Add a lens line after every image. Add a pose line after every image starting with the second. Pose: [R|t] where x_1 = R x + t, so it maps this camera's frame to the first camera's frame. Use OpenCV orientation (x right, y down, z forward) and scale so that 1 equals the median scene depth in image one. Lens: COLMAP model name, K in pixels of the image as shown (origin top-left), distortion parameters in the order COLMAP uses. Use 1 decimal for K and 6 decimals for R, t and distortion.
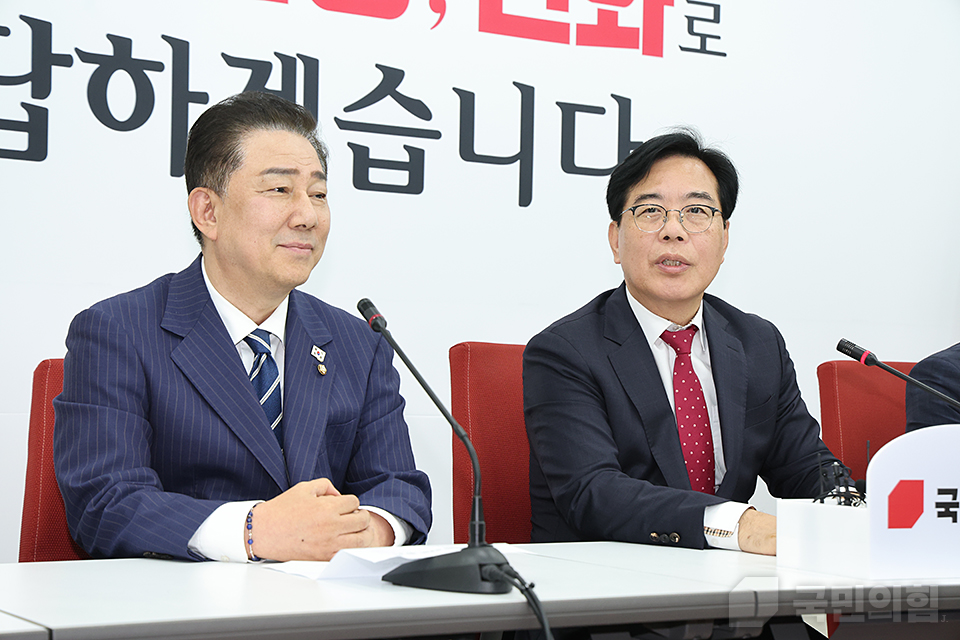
lens RADIAL K [[1808.9, 0, 480.0], [0, 1808.9, 320.0], [0, 0, 1]] dist [0.288480, 0.364040]
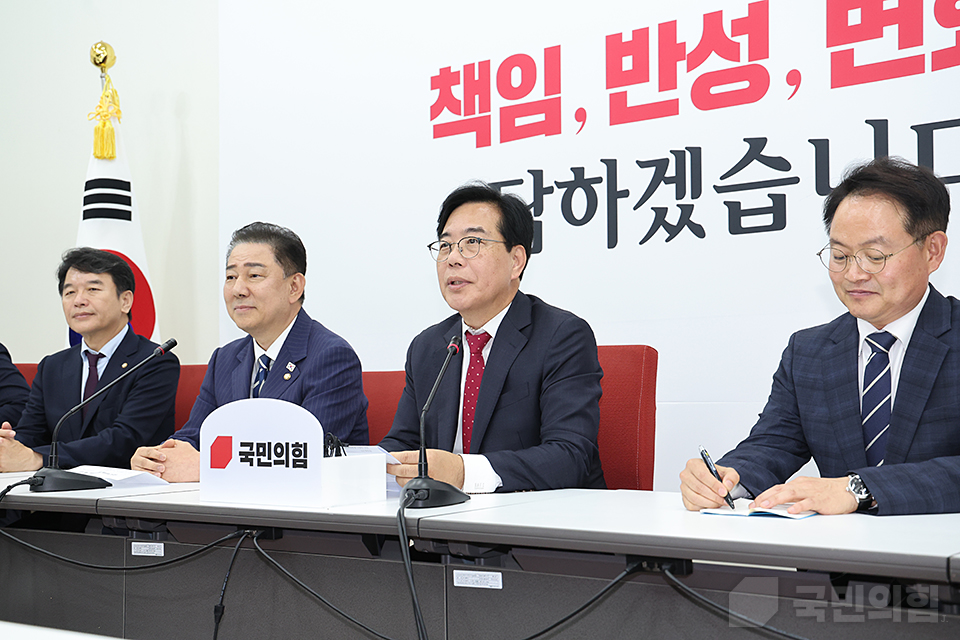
lens RADIAL K [[1284.8, 0, 480.0], [0, 1284.8, 320.0], [0, 0, 1]] dist [0.130387, 0.088412]
pose [[0.346422, -0.075909, -0.935002, 0.822811], [0.051328, 0.996761, -0.061906, 0.043990], [0.936674, -0.026546, 0.349196, 0.532966]]
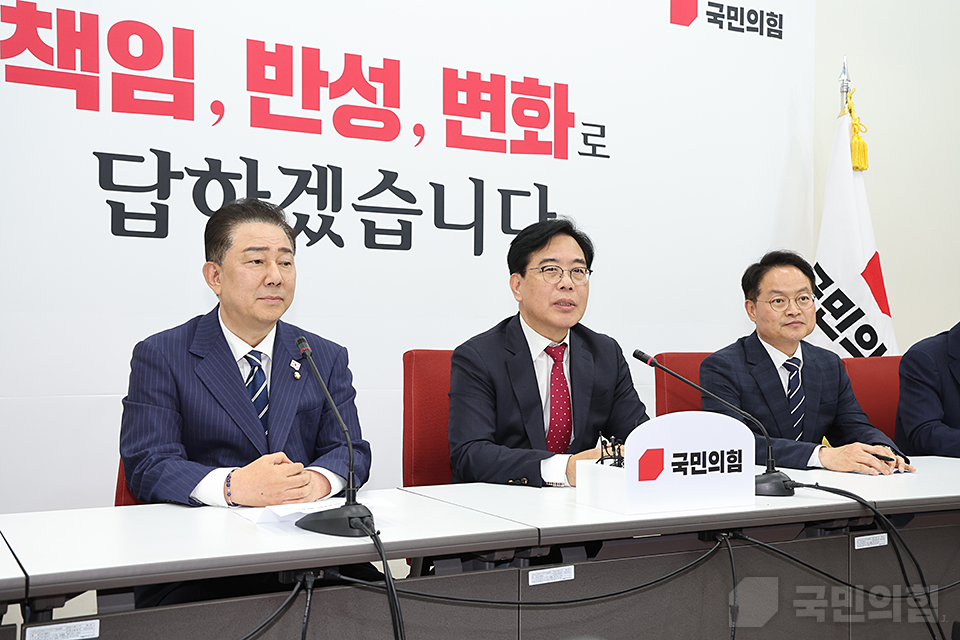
lens RADIAL K [[1085.9, 0, 480.0], [0, 1085.9, 320.0], [0, 0, 1]] dist [0.076202, 0.058192]
pose [[0.998340, -0.016064, -0.055304, 0.089811], [0.016921, 0.999744, 0.015051, -0.023571], [0.055048, -0.015962, 0.998356, 0.055695]]
